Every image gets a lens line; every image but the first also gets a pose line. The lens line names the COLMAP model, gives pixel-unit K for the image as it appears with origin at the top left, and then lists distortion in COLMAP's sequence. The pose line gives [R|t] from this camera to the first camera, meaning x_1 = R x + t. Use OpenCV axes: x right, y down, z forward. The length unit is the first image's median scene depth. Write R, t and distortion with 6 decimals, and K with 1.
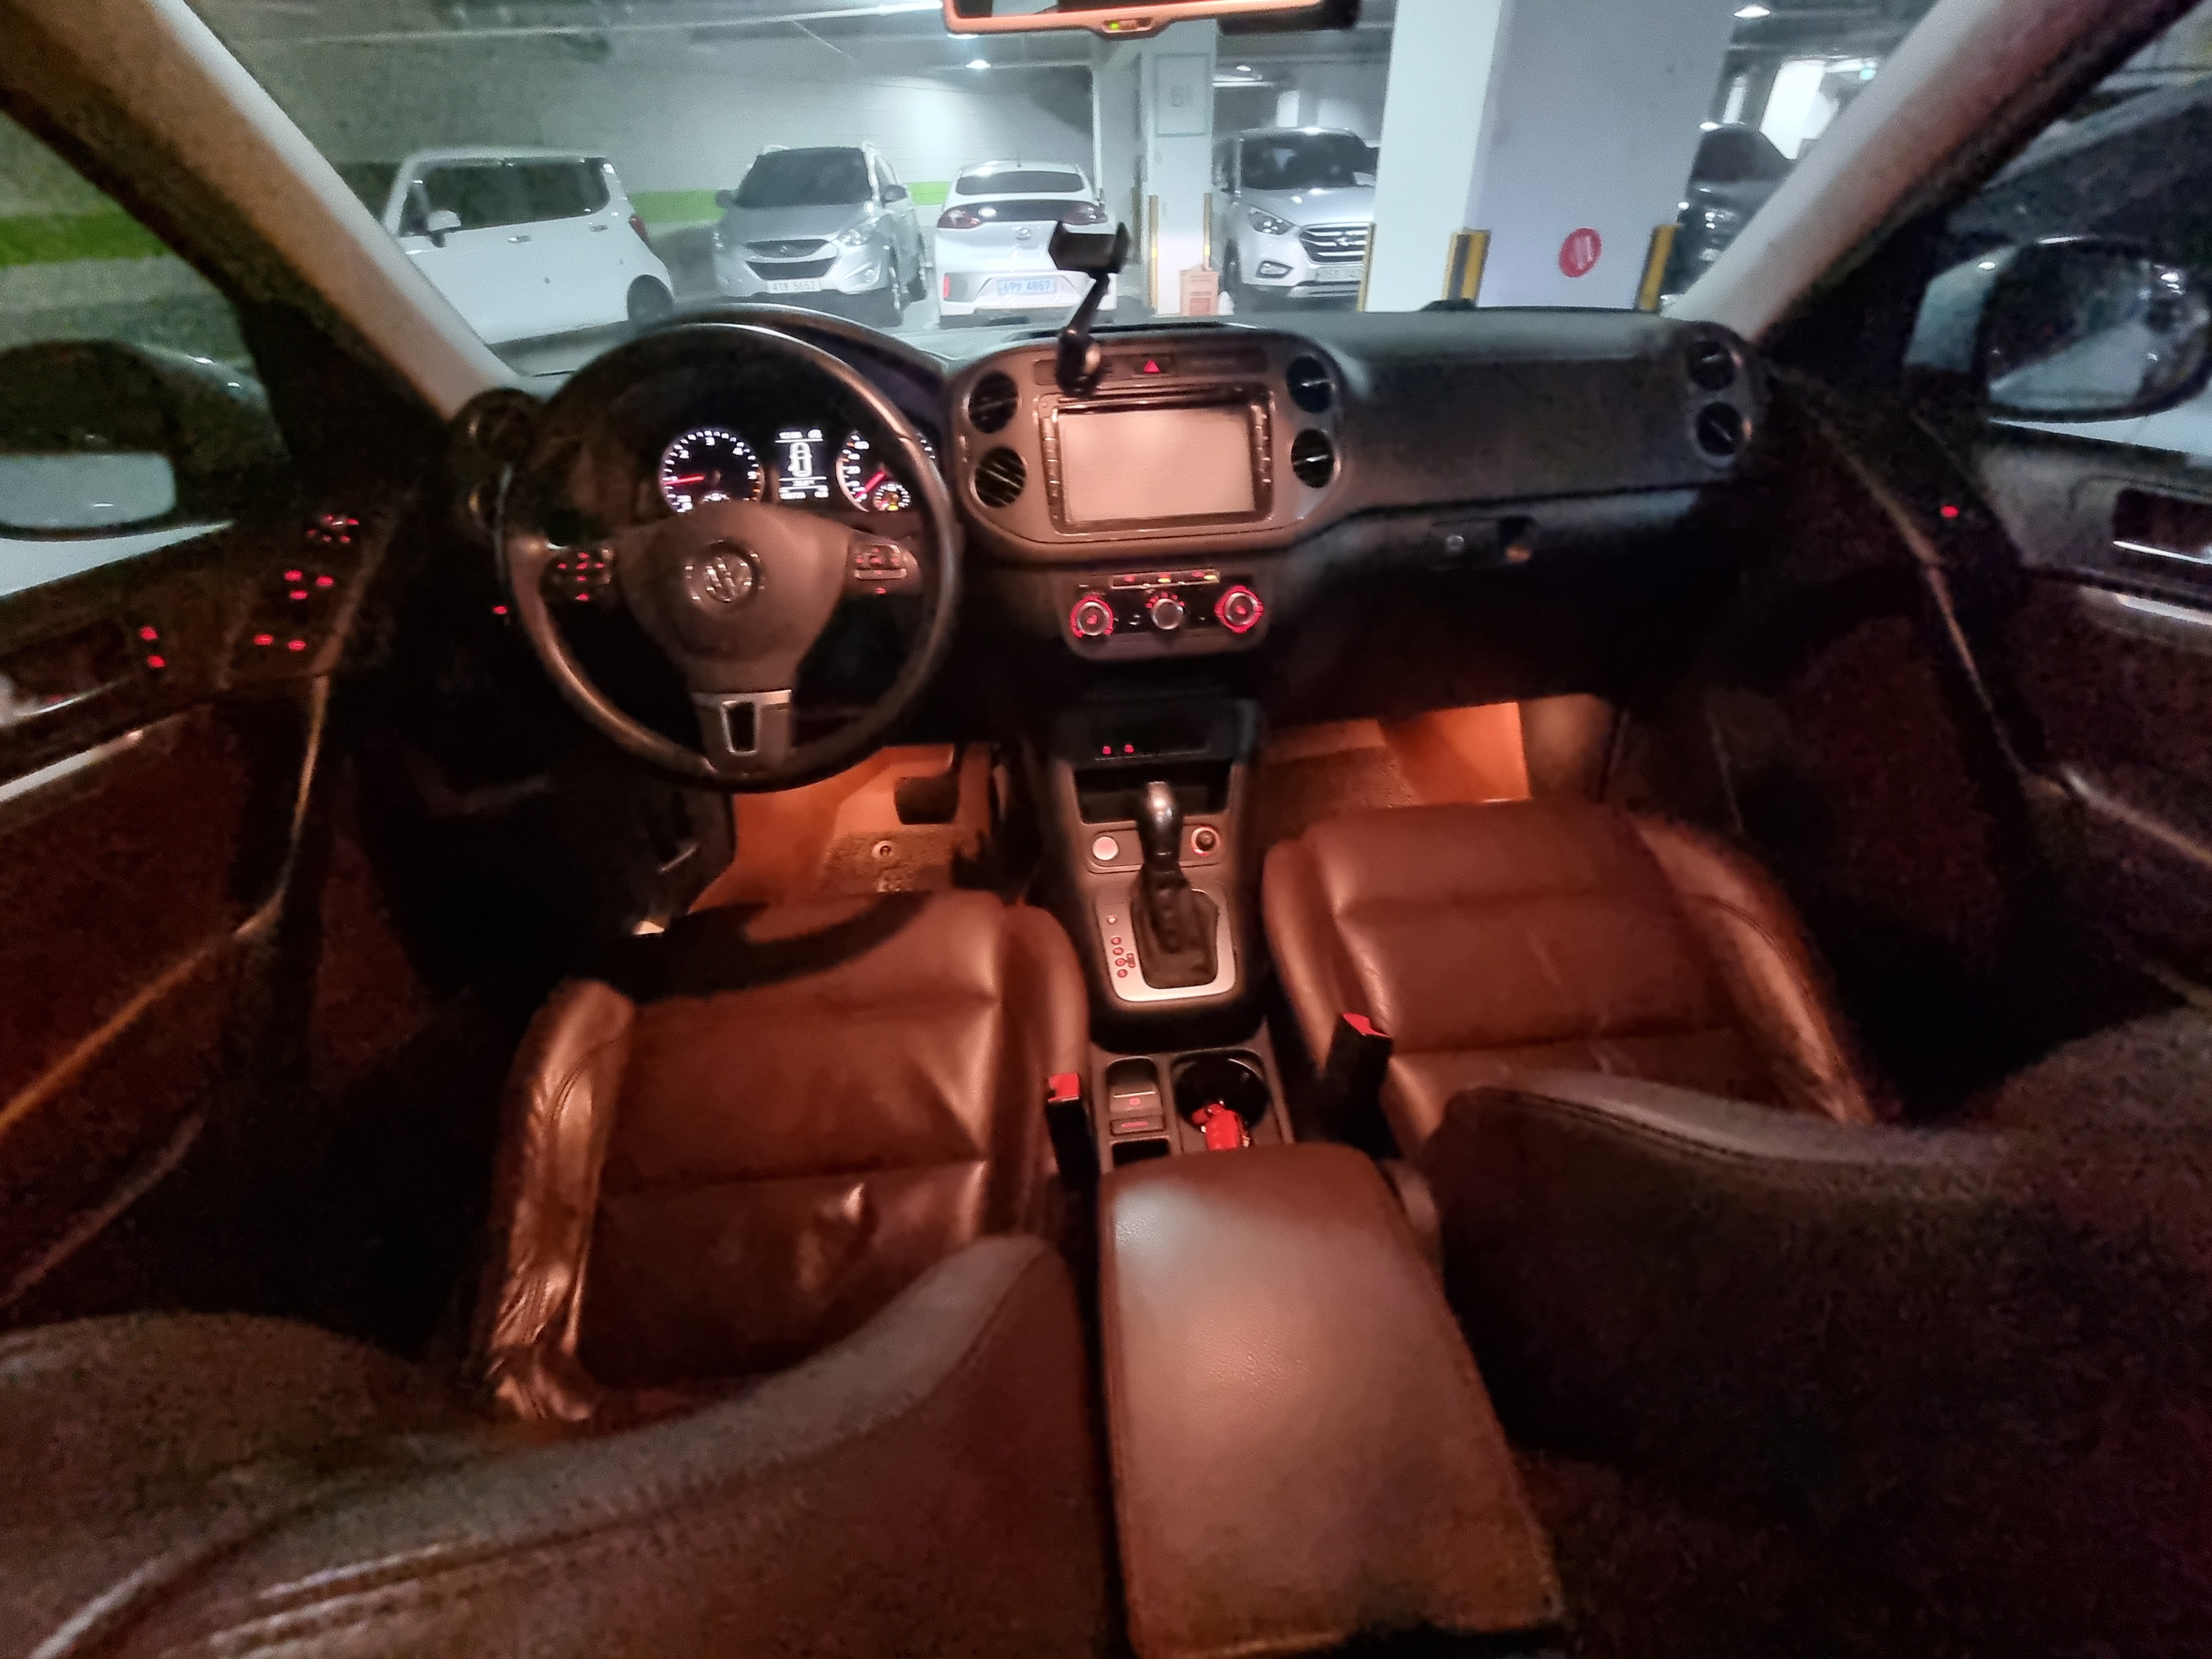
lens RADIAL K [[907.8, 0, 1109.0], [0, 907.8, 829.8], [0, 0, 1]] dist [-0.001253, -0.001078]
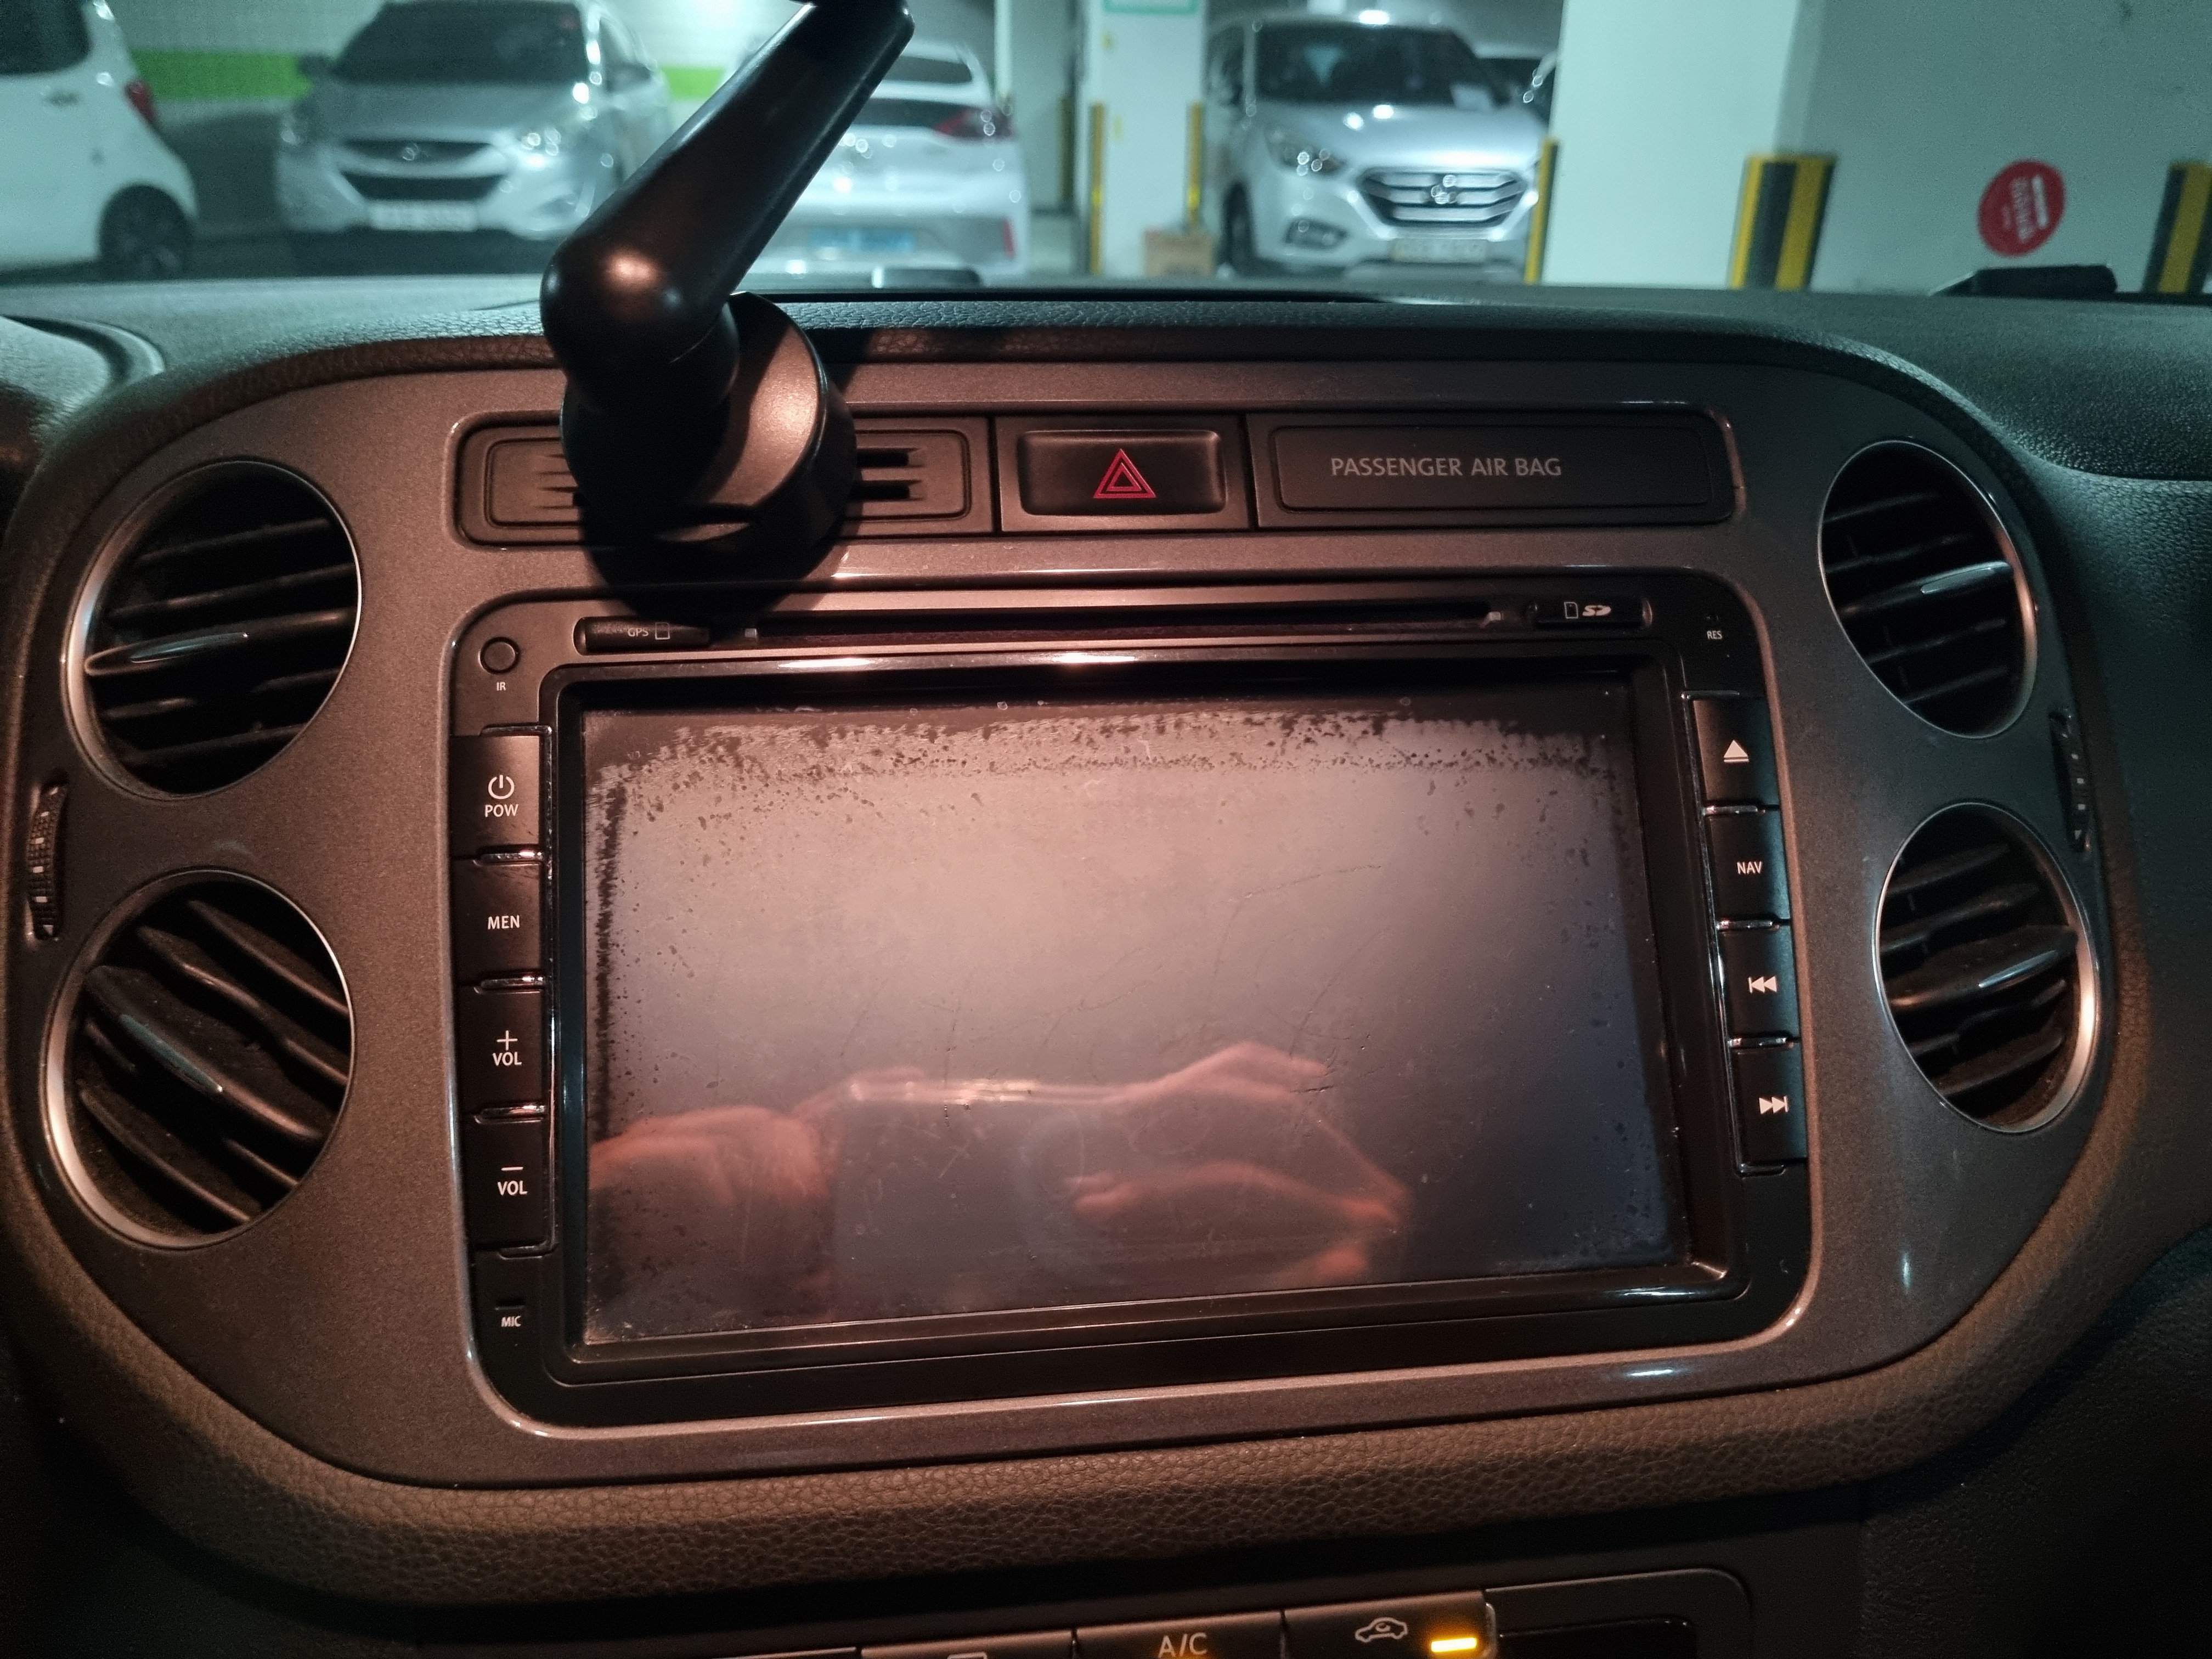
lens RADIAL K [[1676.8, 0, 1118.1], [0, 1676.8, 817.7], [0, 0, 1]] dist [0.028545, -0.024924]
pose [[0.997420, 0.026697, 0.066633, 0.009998], [-0.011637, 0.976127, -0.216890, -0.140736], [-0.070833, 0.215555, 0.973919, 0.260806]]
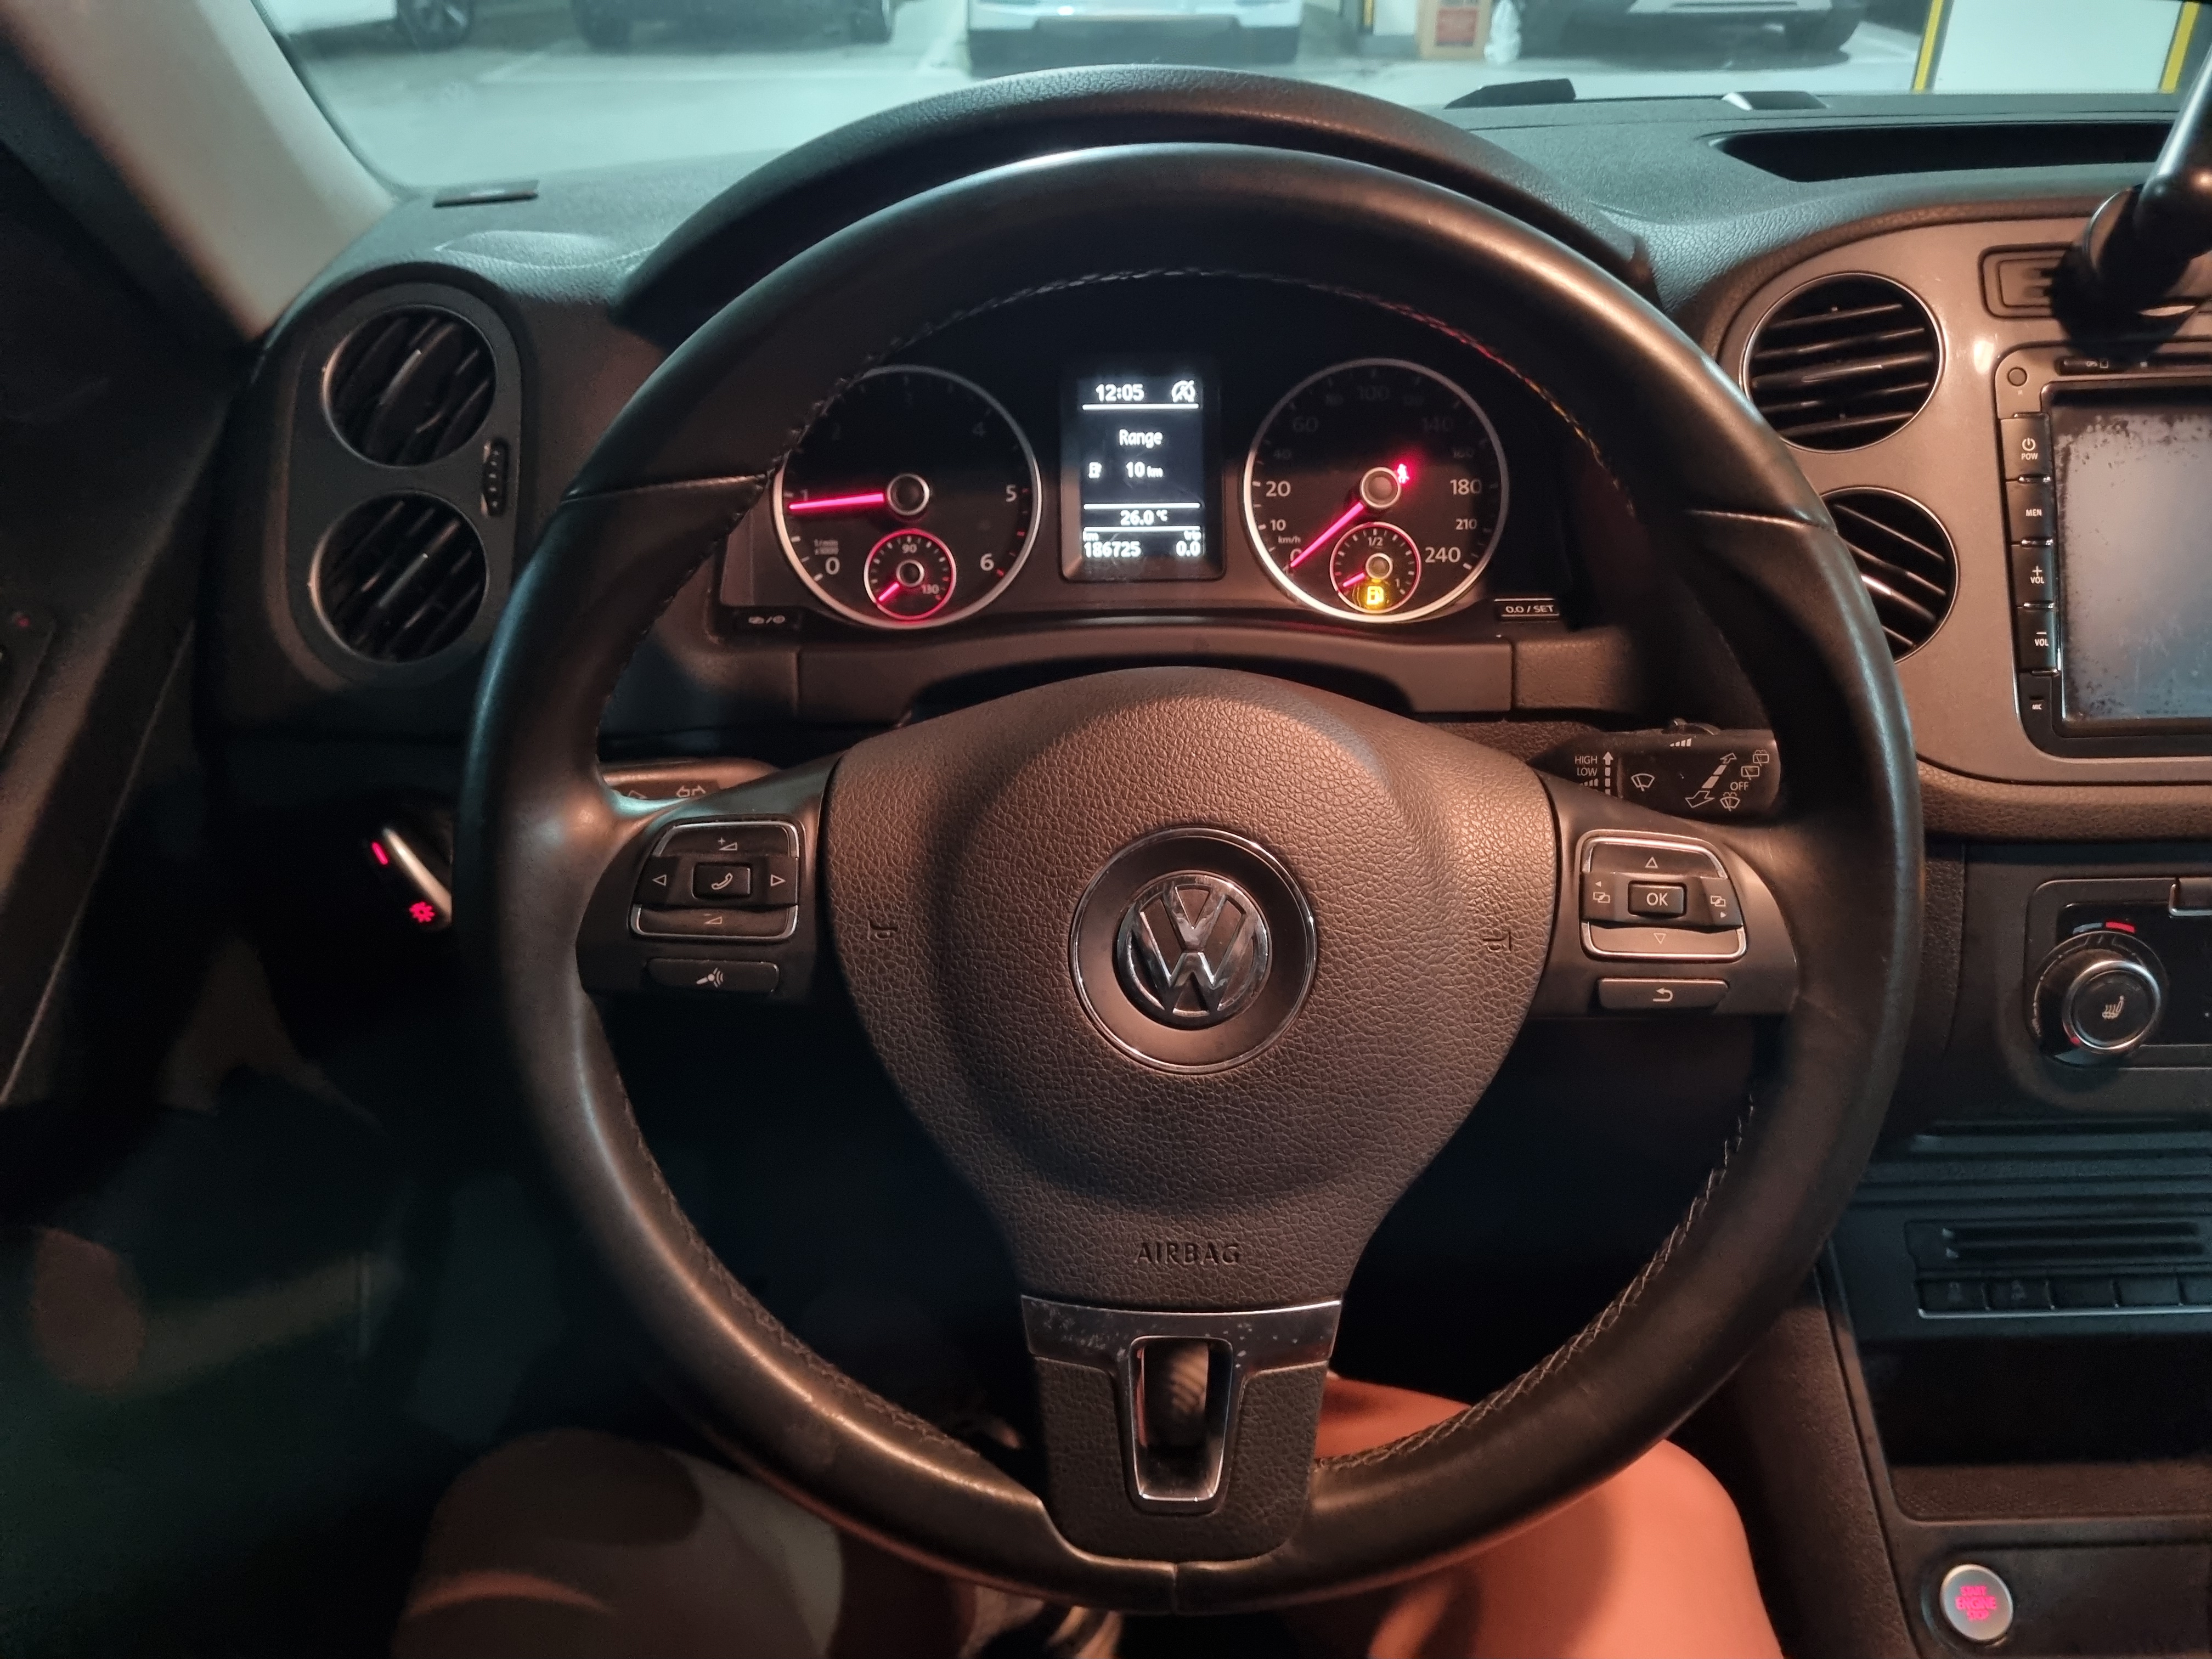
lens RADIAL K [[1676.8, 0, 1157.3], [0, 1676.8, 835.8], [0, 0, 1]] dist [0.028545, -0.024924]
pose [[0.998151, 0.045344, -0.040486, -0.135151], [-0.048563, 0.995412, -0.082440, -0.088288], [0.036563, 0.084253, 0.995773, 0.144578]]
